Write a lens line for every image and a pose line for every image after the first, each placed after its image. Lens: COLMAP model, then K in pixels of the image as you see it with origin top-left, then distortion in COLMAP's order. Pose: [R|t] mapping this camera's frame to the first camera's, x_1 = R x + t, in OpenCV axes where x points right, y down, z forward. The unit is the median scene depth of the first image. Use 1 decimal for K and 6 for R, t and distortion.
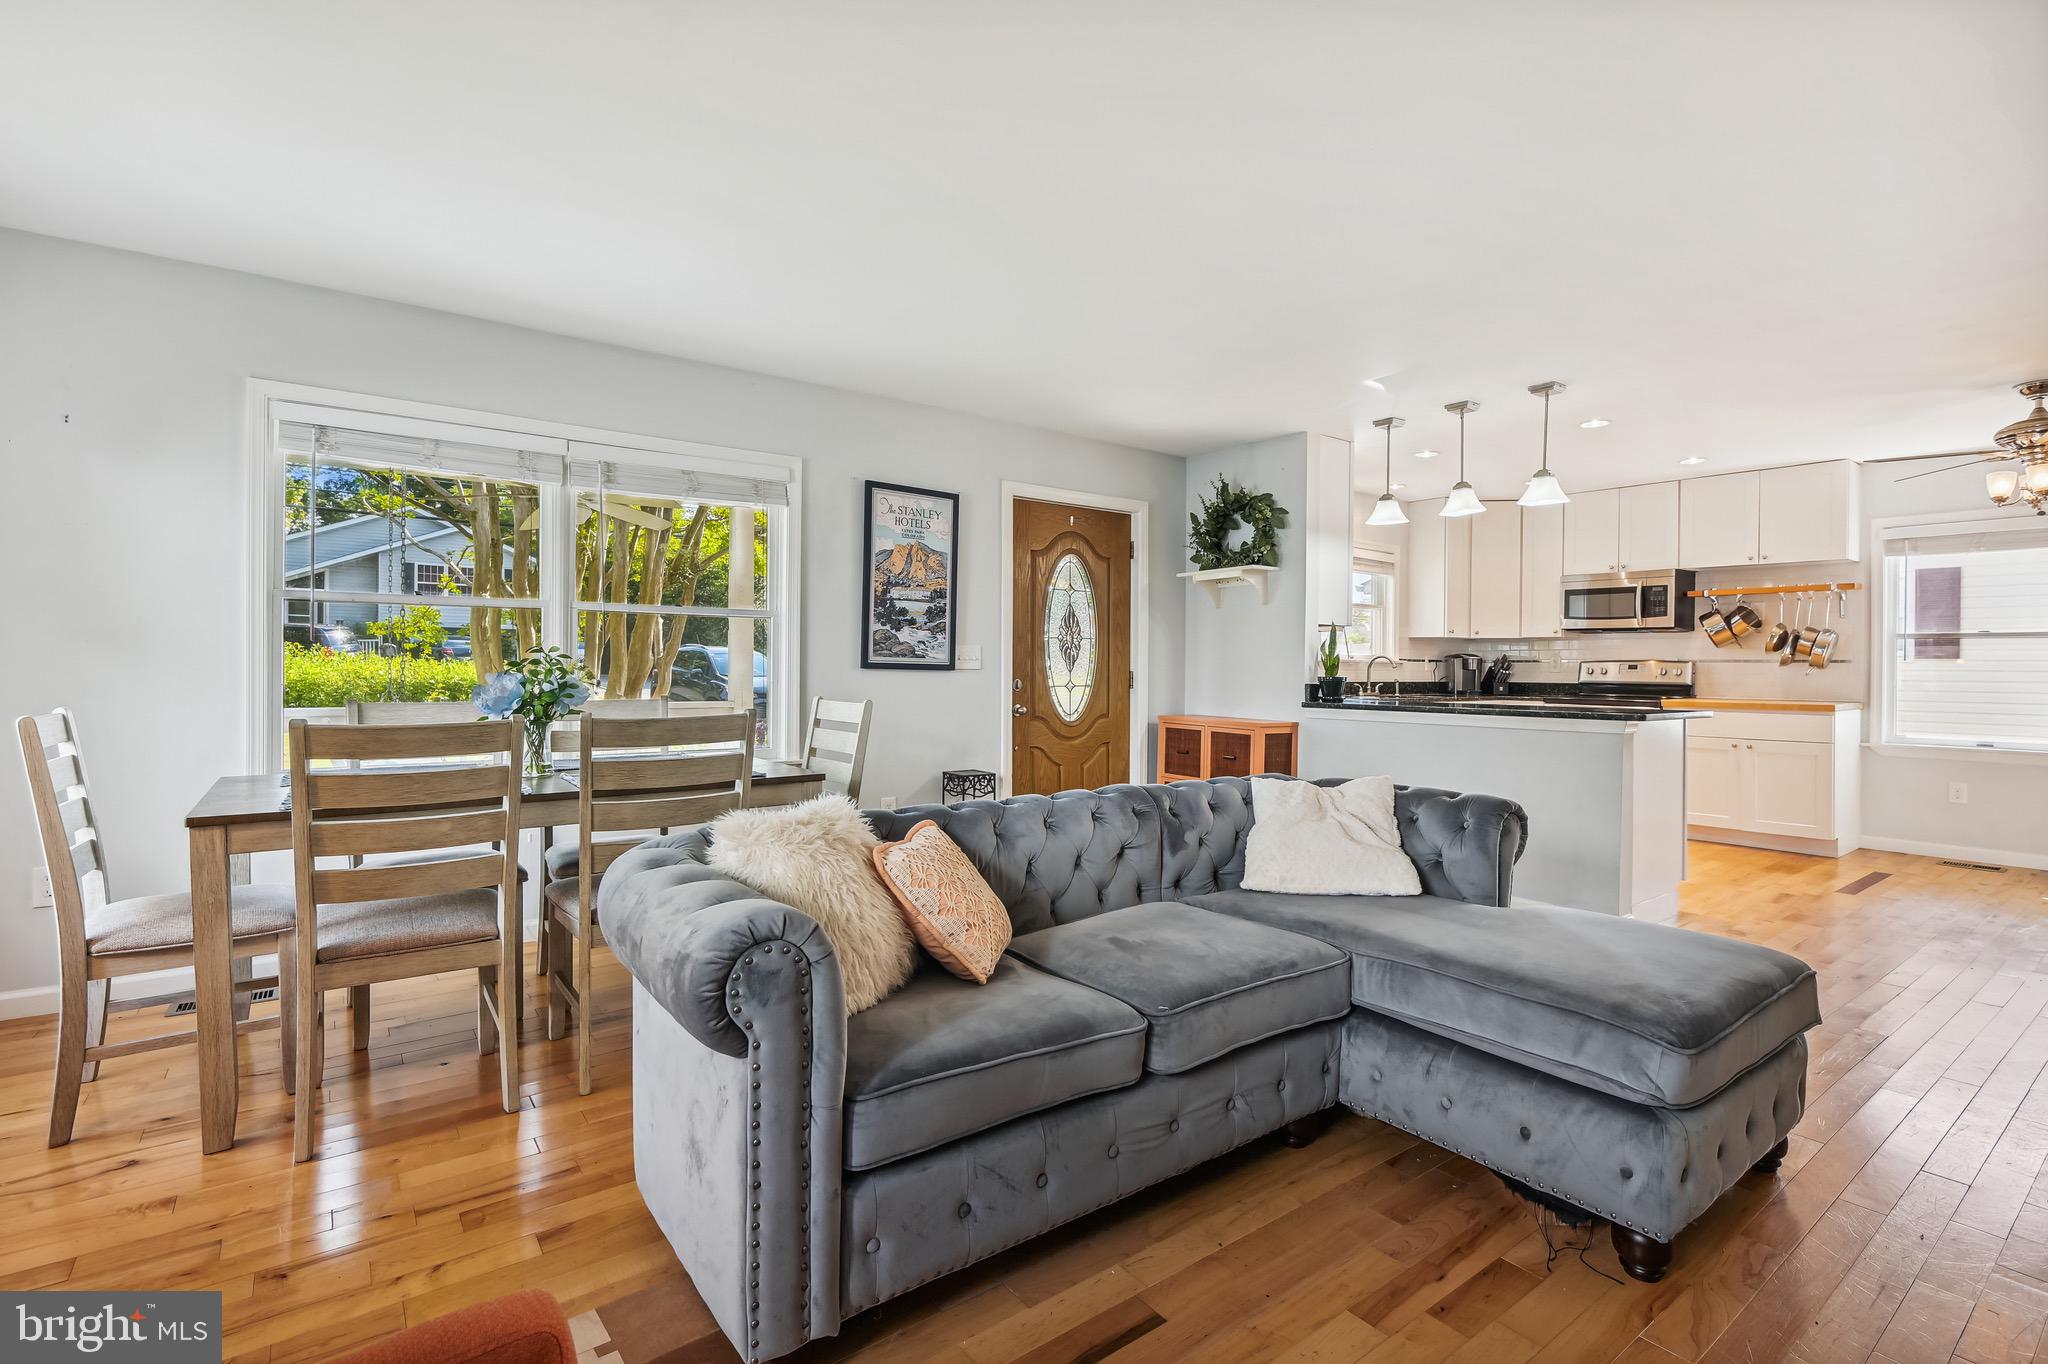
lens RADIAL K [[937.5, 0, 1046.6], [0, 937.5, 681.7], [0, 0, 1]] dist [-0.005941, -0.000917]
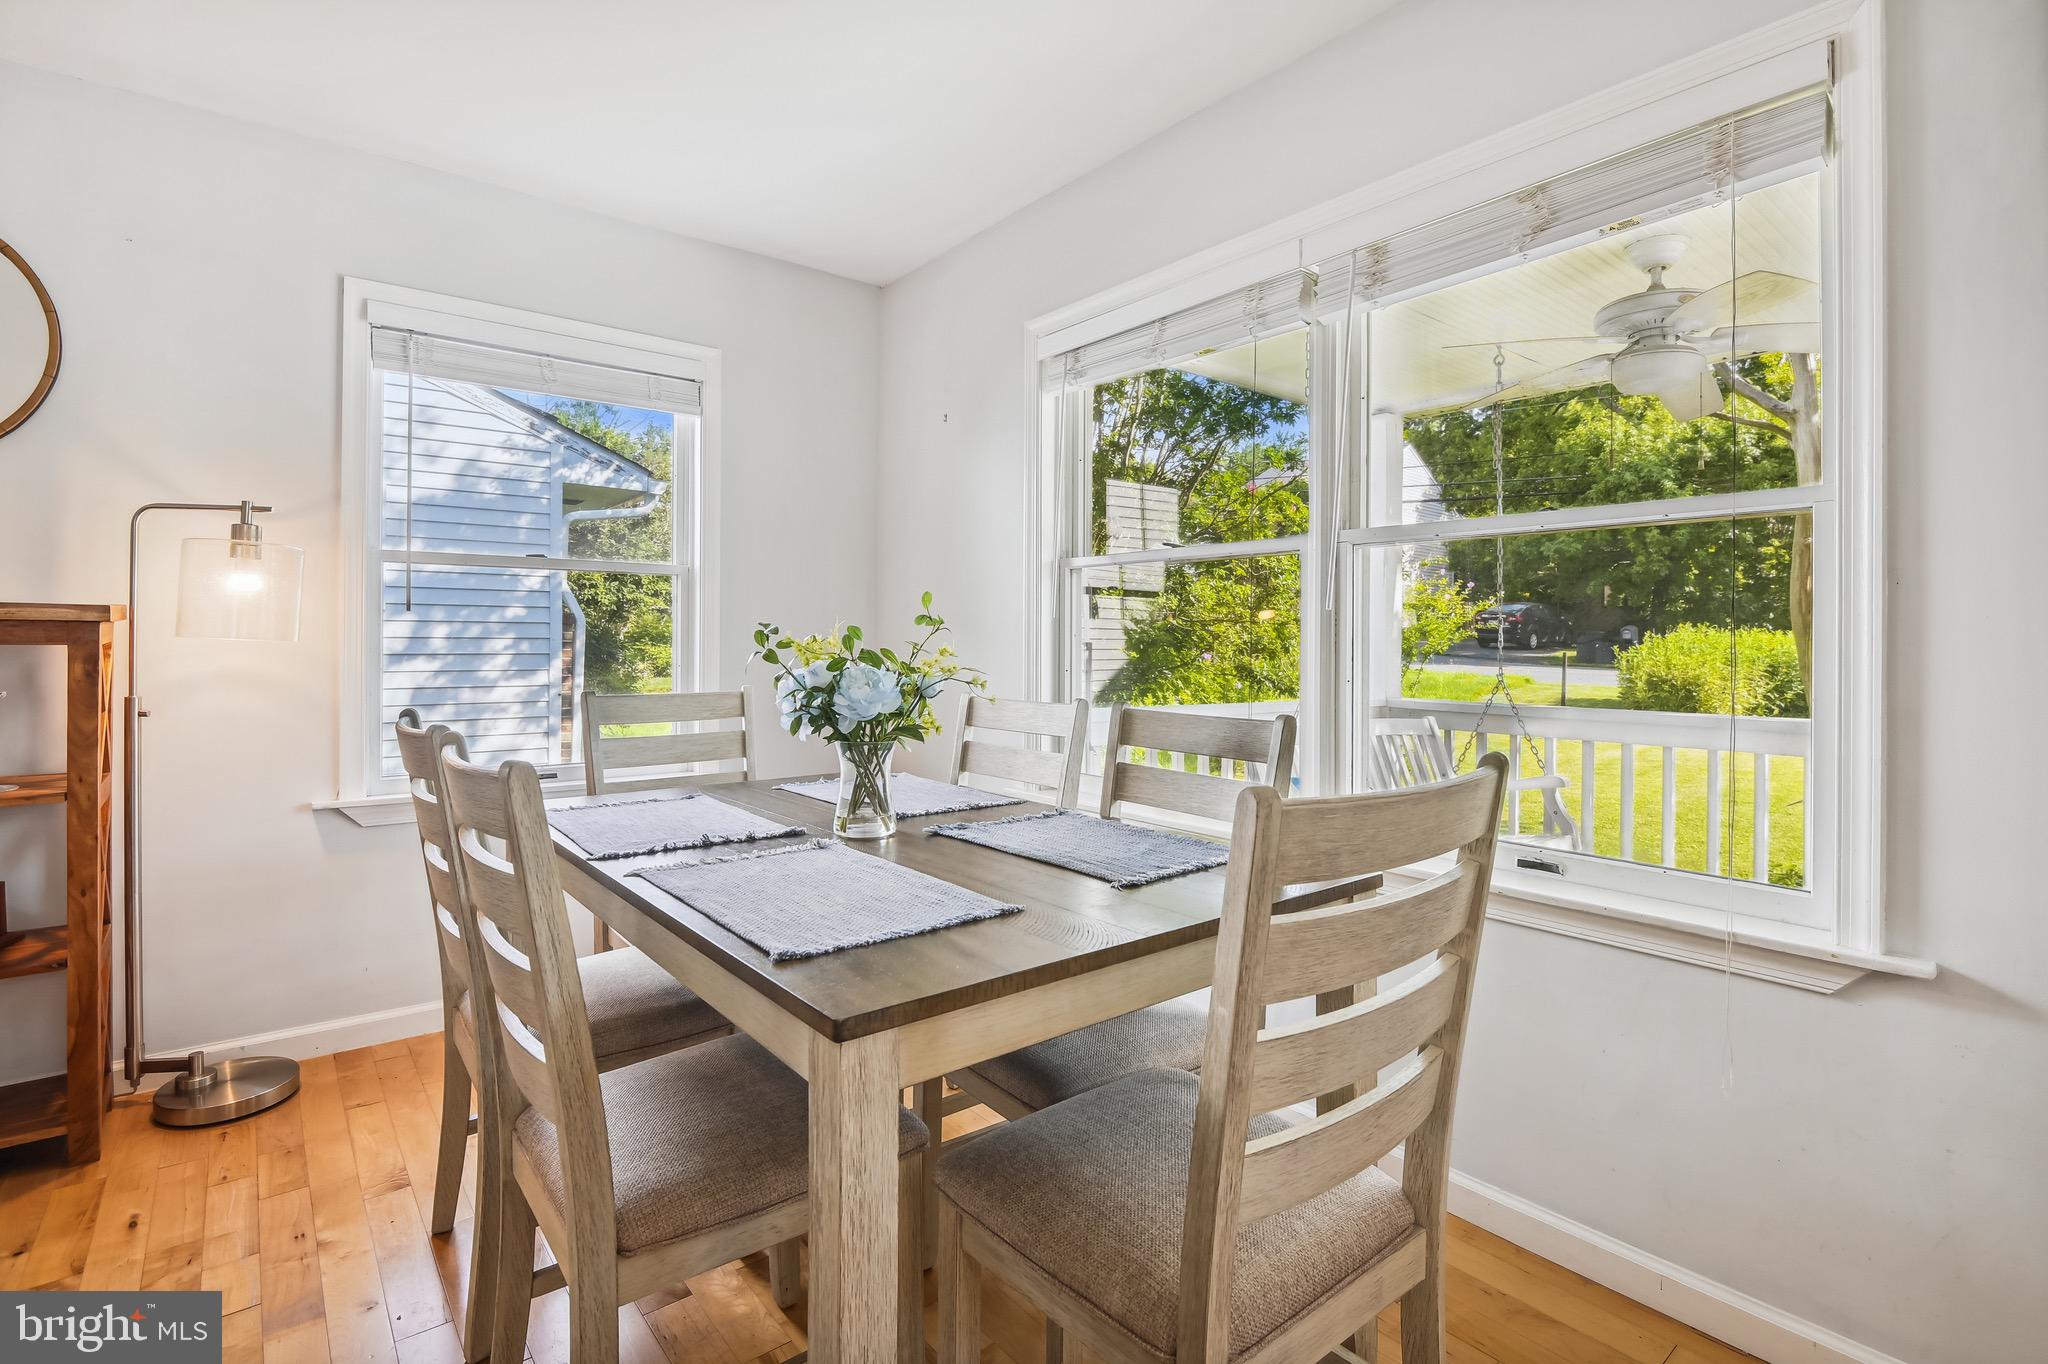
lens RADIAL K [[969.6, 0, 1028.4], [0, 969.6, 643.0], [0, 0, 1]] dist [-0.020036, 0.000130]
pose [[0.028184, -0.006865, -0.999579, 0.036794], [-0.020186, 0.999769, -0.007436, -0.009657], [0.999399, 0.020387, 0.028039, 0.638226]]
